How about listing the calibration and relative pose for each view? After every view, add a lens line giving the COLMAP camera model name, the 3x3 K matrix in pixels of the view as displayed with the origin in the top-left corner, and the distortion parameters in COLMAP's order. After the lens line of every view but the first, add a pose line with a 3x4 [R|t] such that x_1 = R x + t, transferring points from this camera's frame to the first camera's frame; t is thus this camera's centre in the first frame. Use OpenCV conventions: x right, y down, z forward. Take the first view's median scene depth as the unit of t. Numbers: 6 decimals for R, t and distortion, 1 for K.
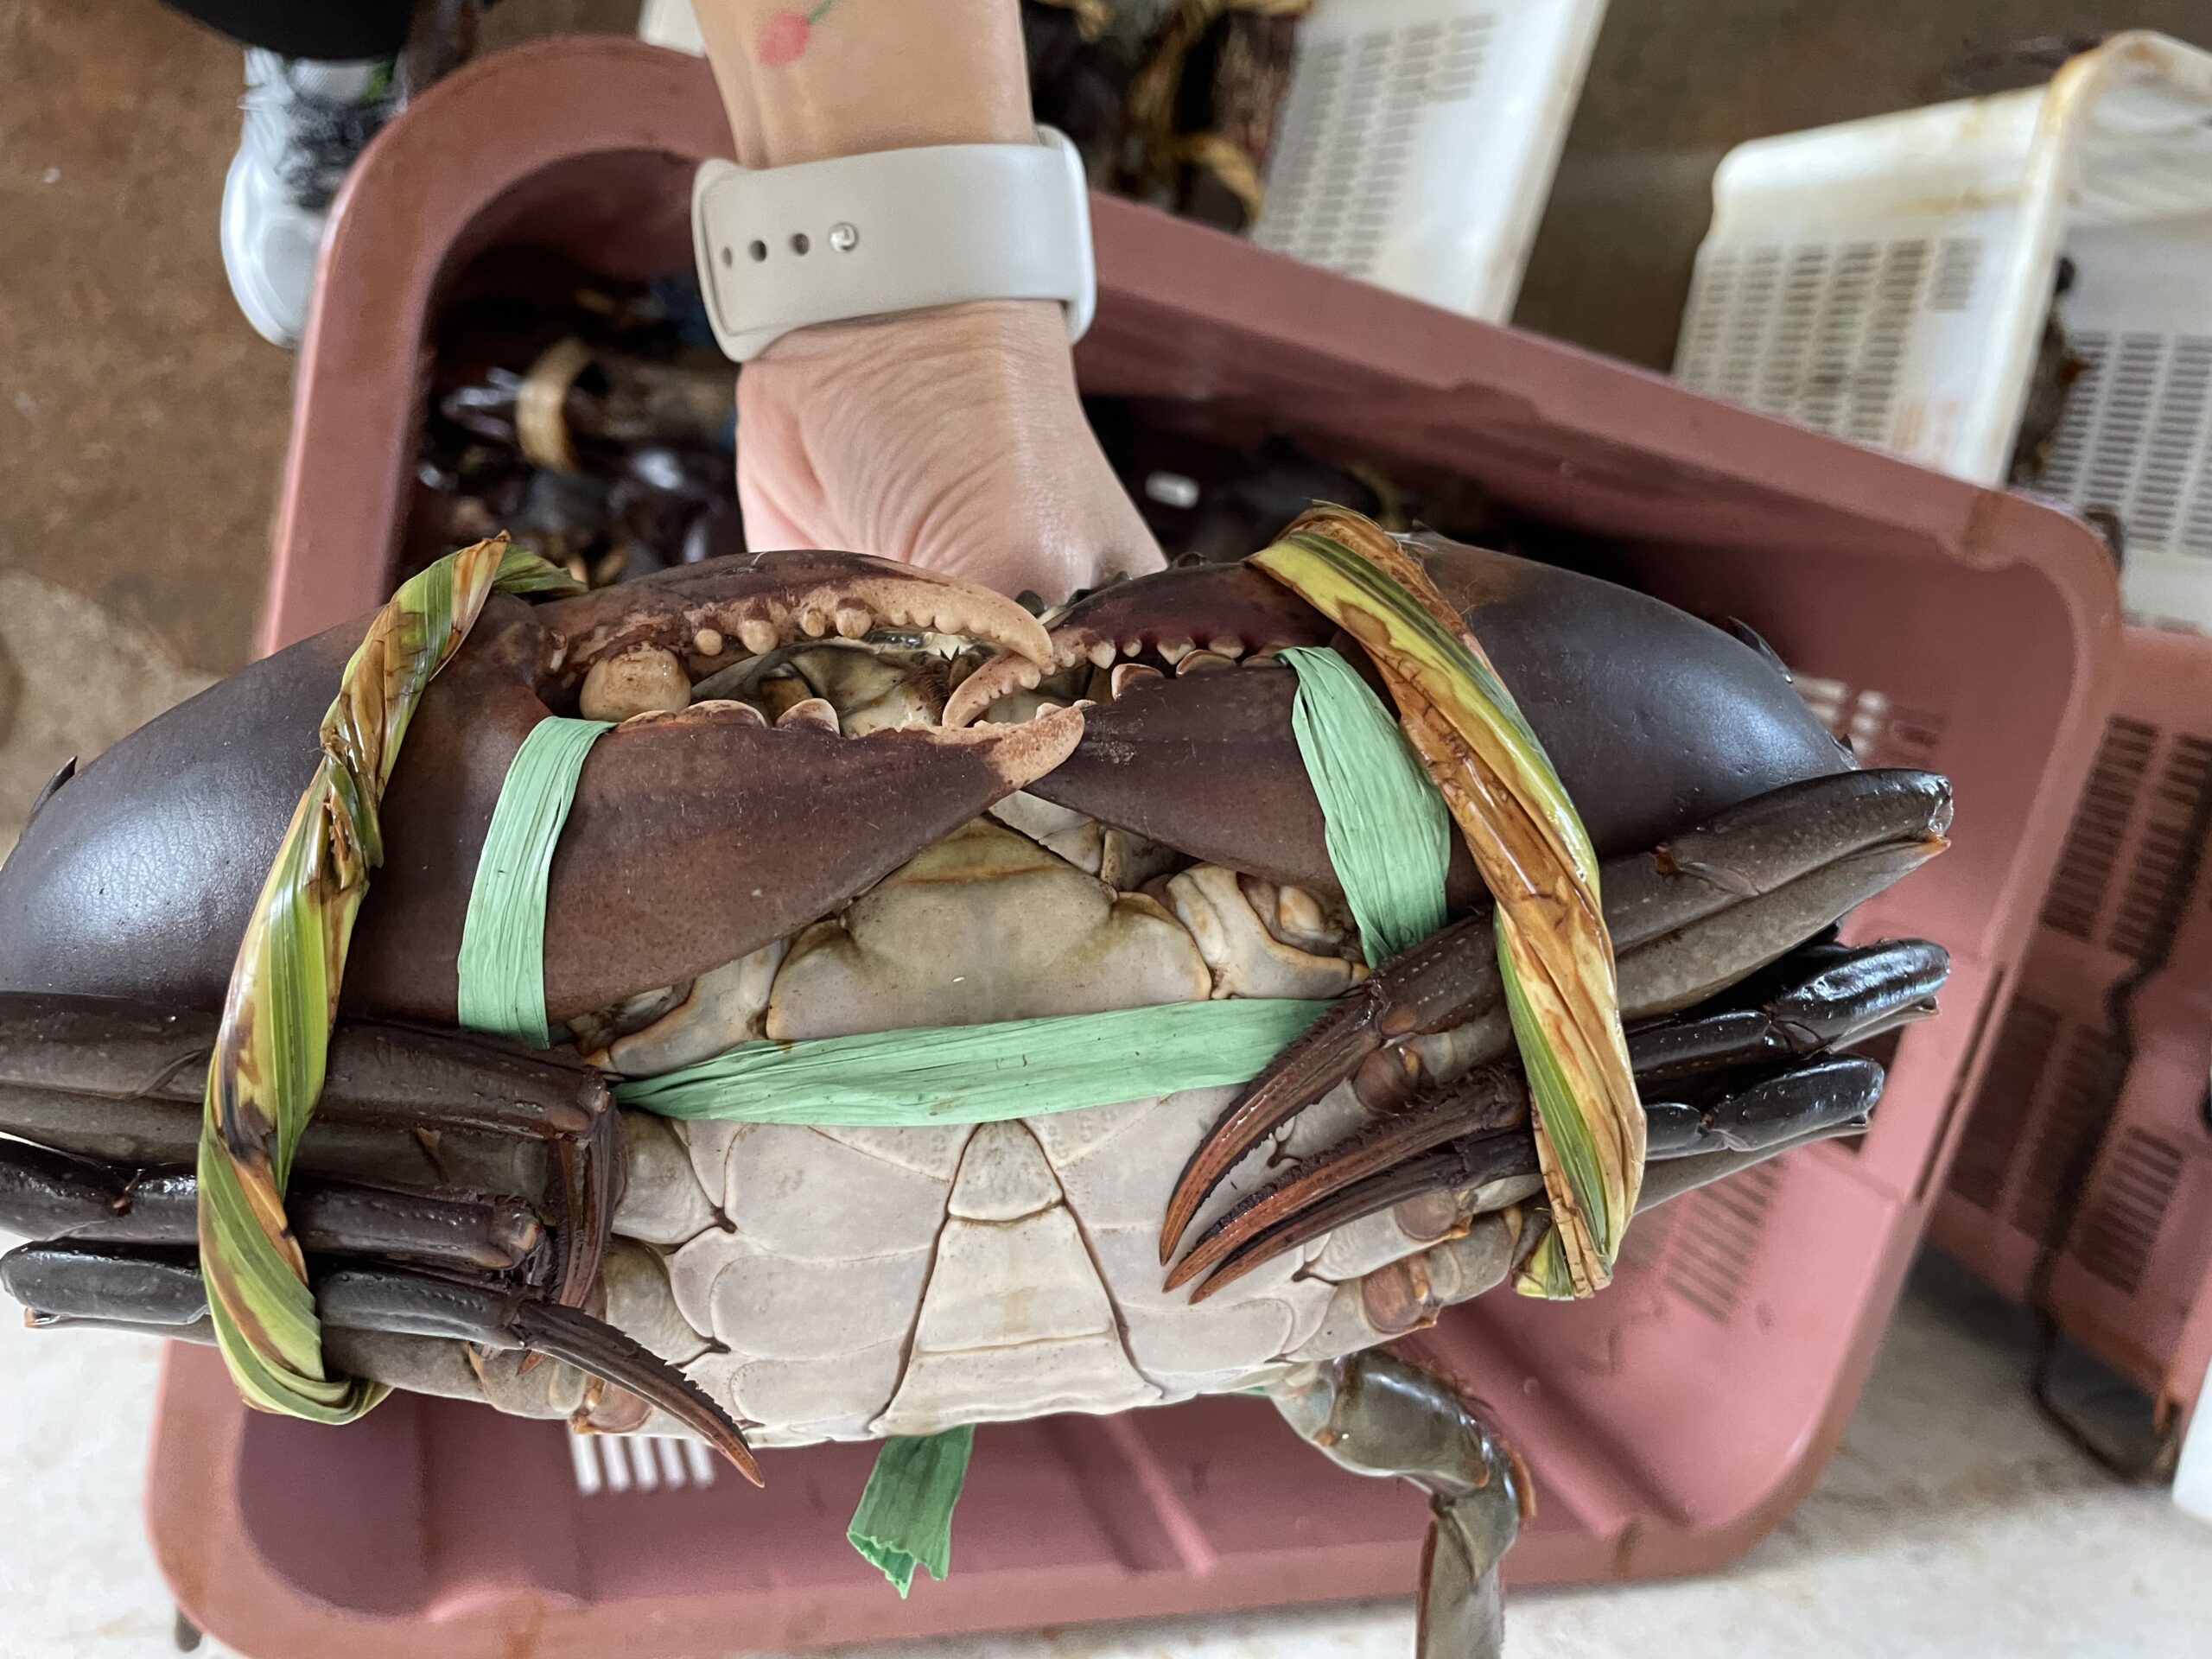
lens RADIAL K [[1698.7, 0, 1106.0], [0, 1698.7, 829.5], [0, 0, 1]] dist [0.036764, -0.068036]
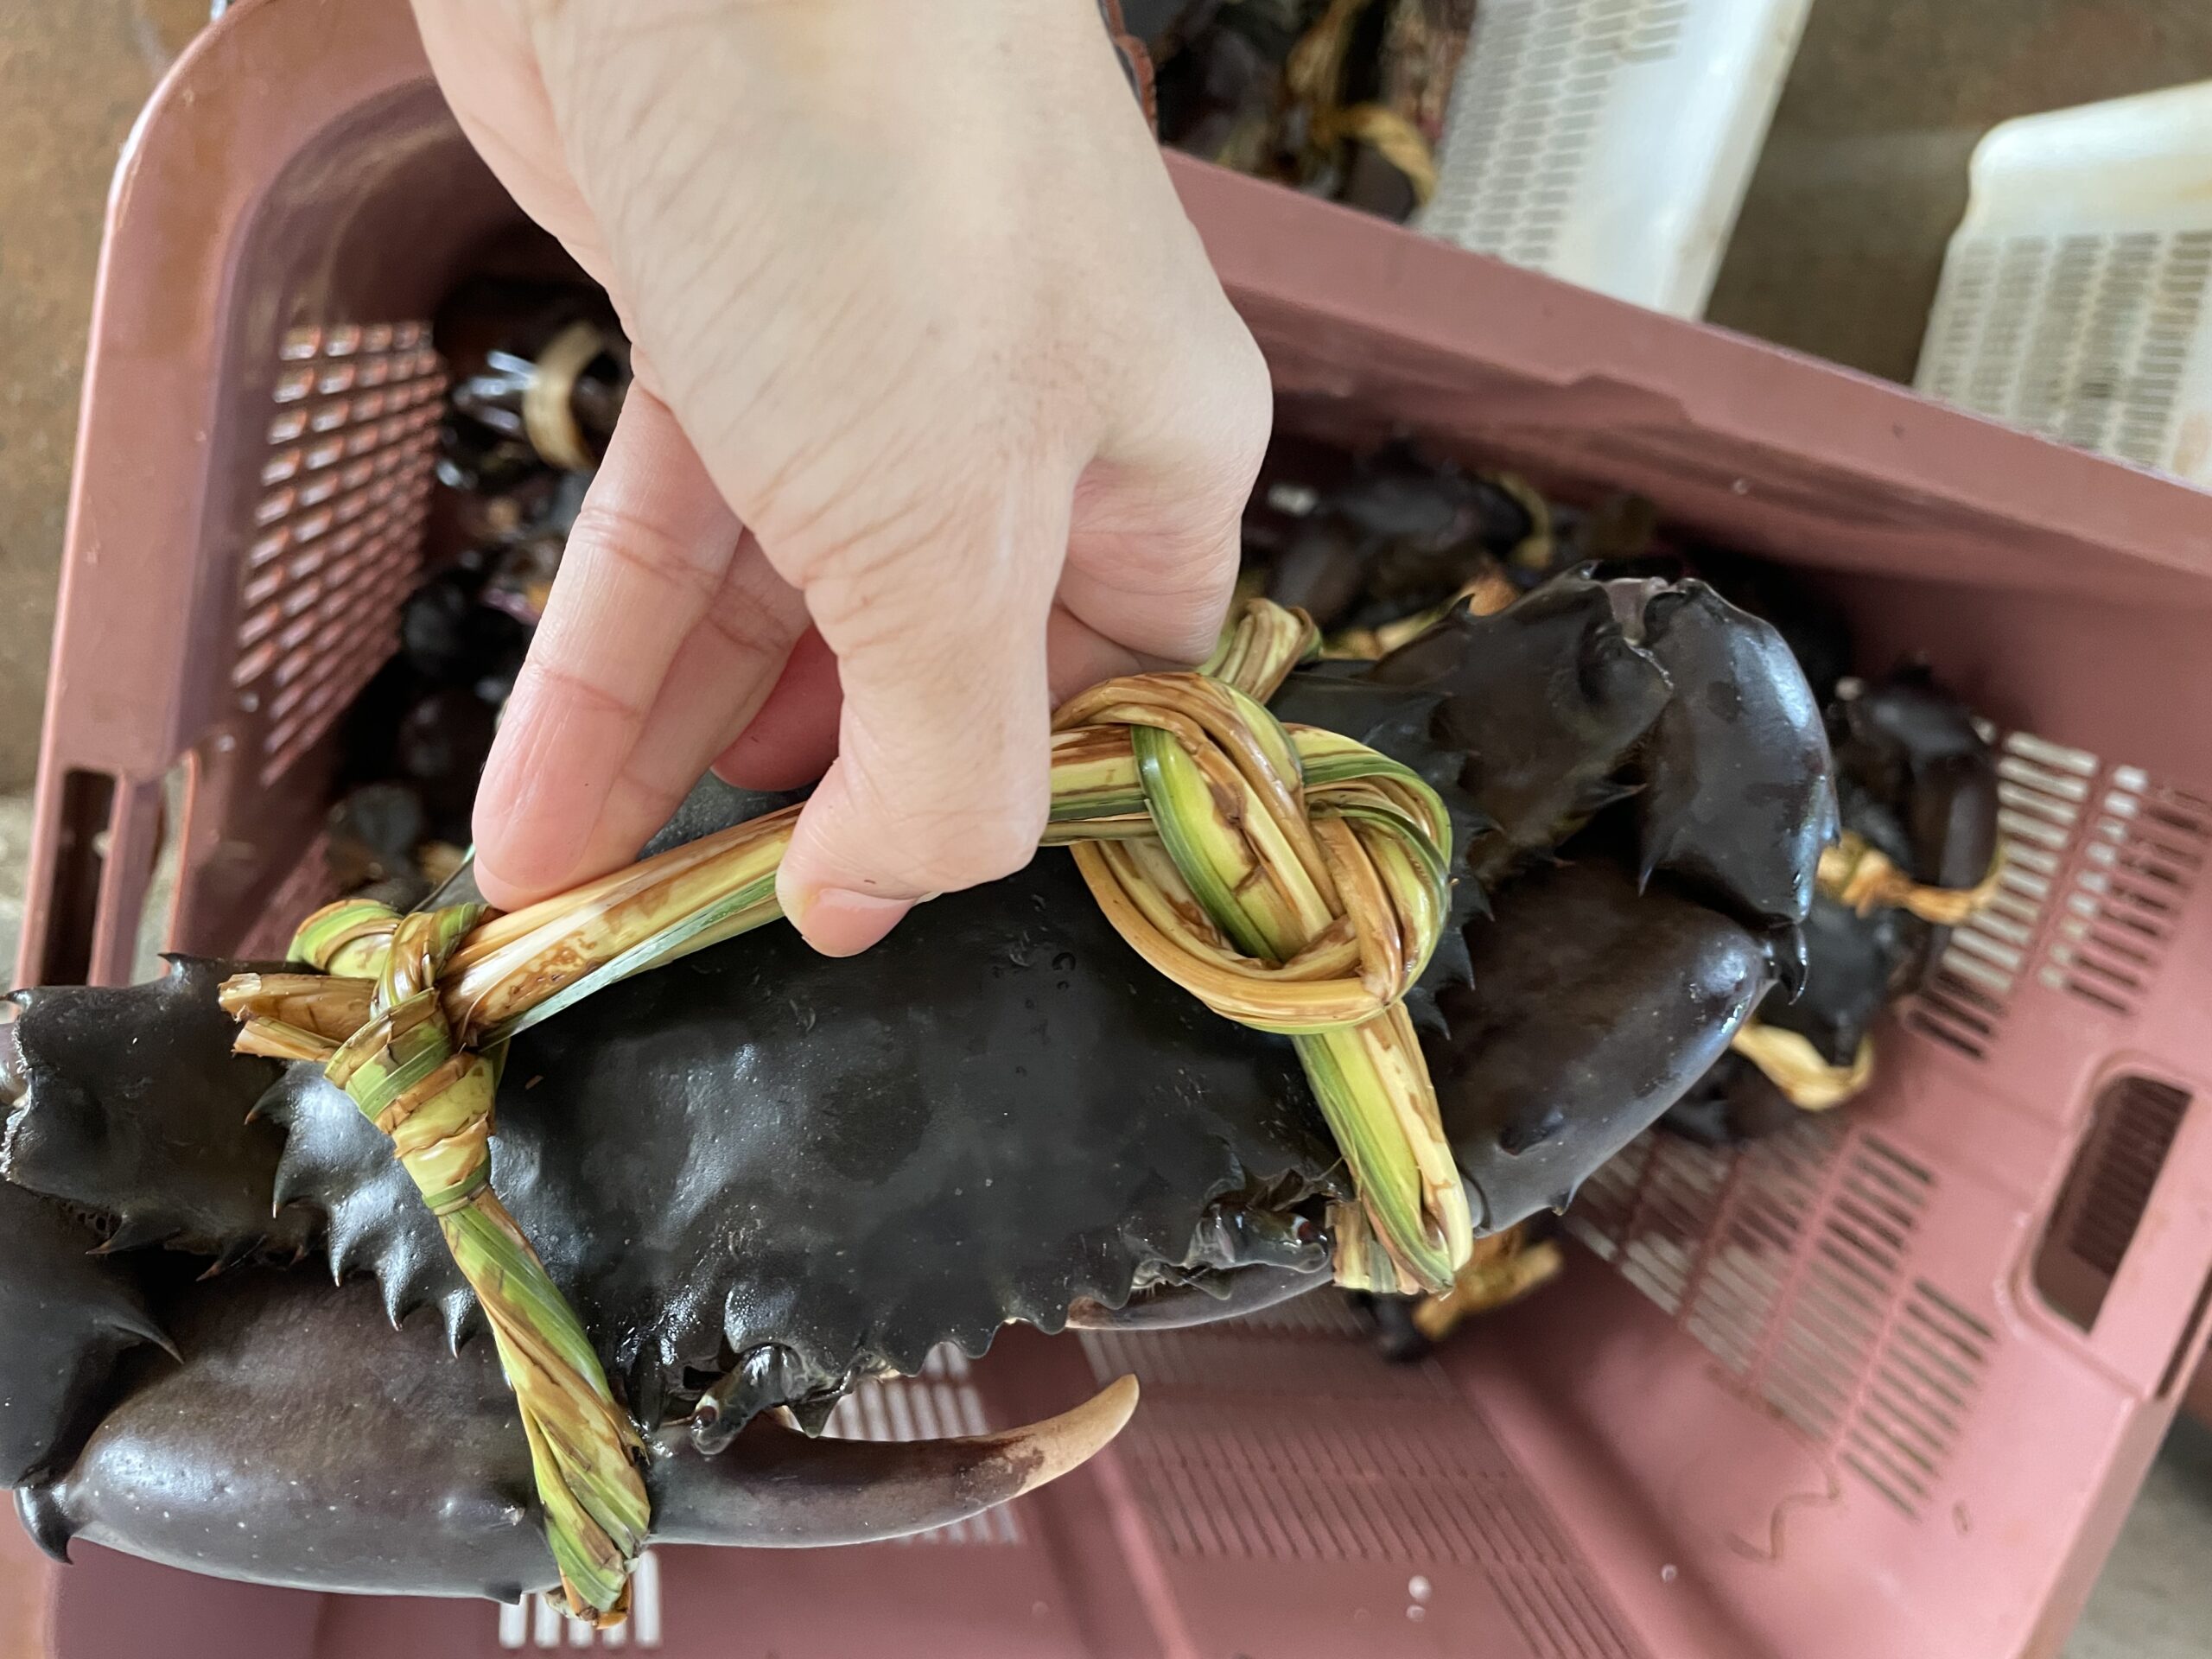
lens RADIAL K [[1698.7, 0, 1106.0], [0, 1698.7, 829.5], [0, 0, 1]] dist [0.036764, -0.068036]
pose [[0.991179, 0.042032, -0.125691, 0.051751], [-0.042433, 0.999099, -0.000509, -0.022968], [0.125557, 0.005838, 0.992069, 0.101914]]
